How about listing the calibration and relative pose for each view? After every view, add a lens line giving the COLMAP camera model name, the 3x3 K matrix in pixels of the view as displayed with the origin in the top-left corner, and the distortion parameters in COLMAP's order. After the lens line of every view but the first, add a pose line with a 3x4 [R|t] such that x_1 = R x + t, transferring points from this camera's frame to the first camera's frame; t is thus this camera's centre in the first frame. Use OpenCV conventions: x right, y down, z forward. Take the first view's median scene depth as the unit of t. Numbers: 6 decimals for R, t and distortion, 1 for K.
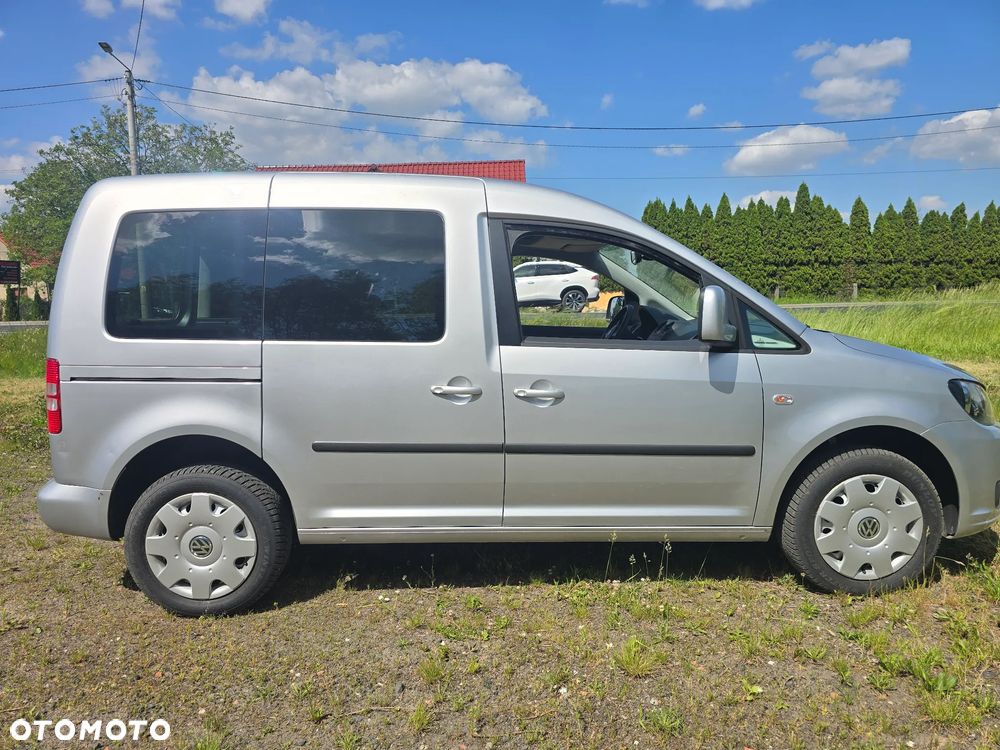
lens RADIAL K [[719.2, 0, 500.0], [0, 719.2, 375.0], [0, 0, 1]] dist [0.065535, -0.070920]
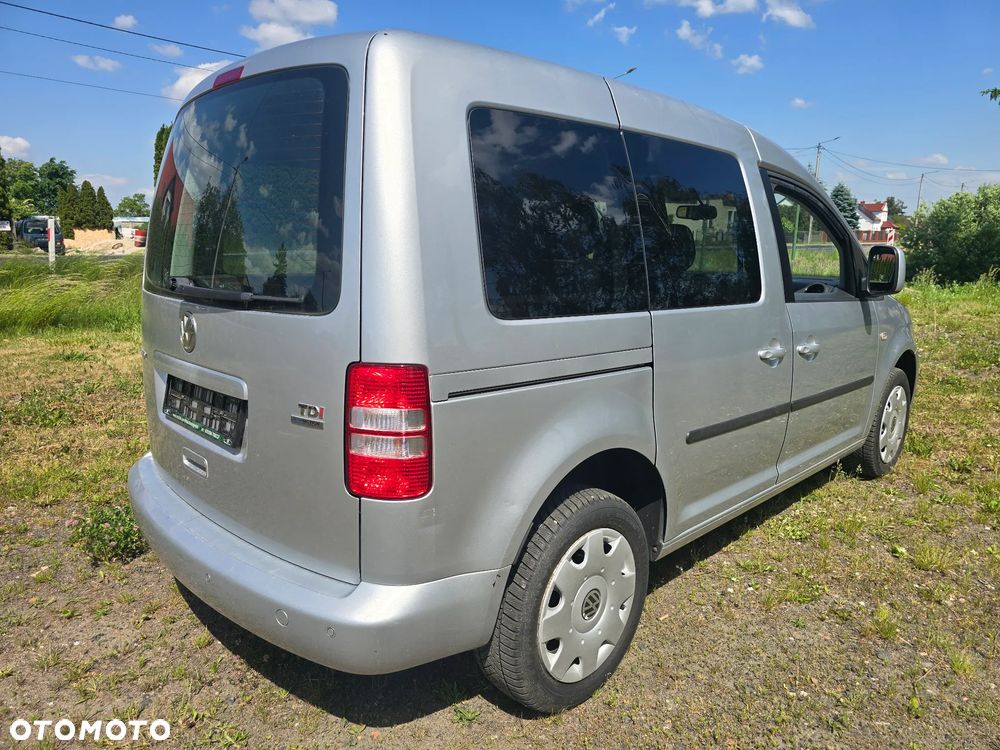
lens RADIAL K [[719.2, 0, 500.0], [0, 719.2, 375.0], [0, 0, 1]] dist [0.065535, -0.070920]
pose [[0.702326, -0.102614, 0.704421, -0.950624], [0.047753, 0.994118, 0.097204, -0.060723], [-0.710252, -0.034631, 0.703095, 0.573358]]
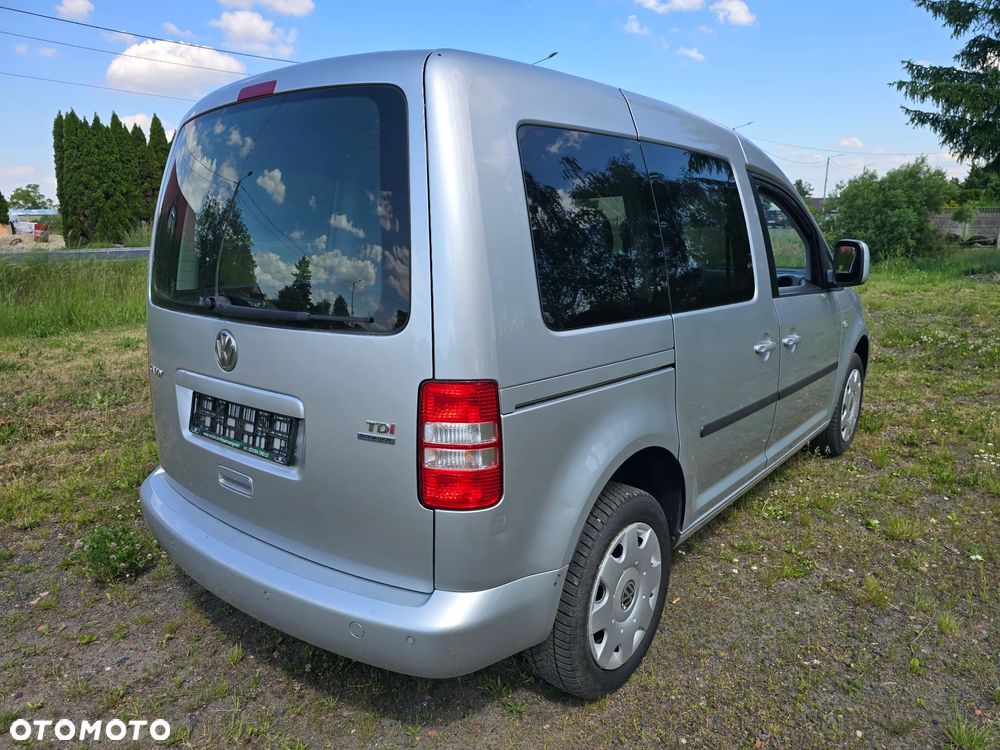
lens RADIAL K [[727.2, 0, 496.3], [0, 727.2, 380.2], [0, 0, 1]] dist [0.055546, -0.063744]
pose [[0.620388, -0.146261, 0.770537, -1.045447], [0.073244, 0.988968, 0.128751, -0.090742], [-0.780868, -0.023439, 0.624256, 0.640574]]
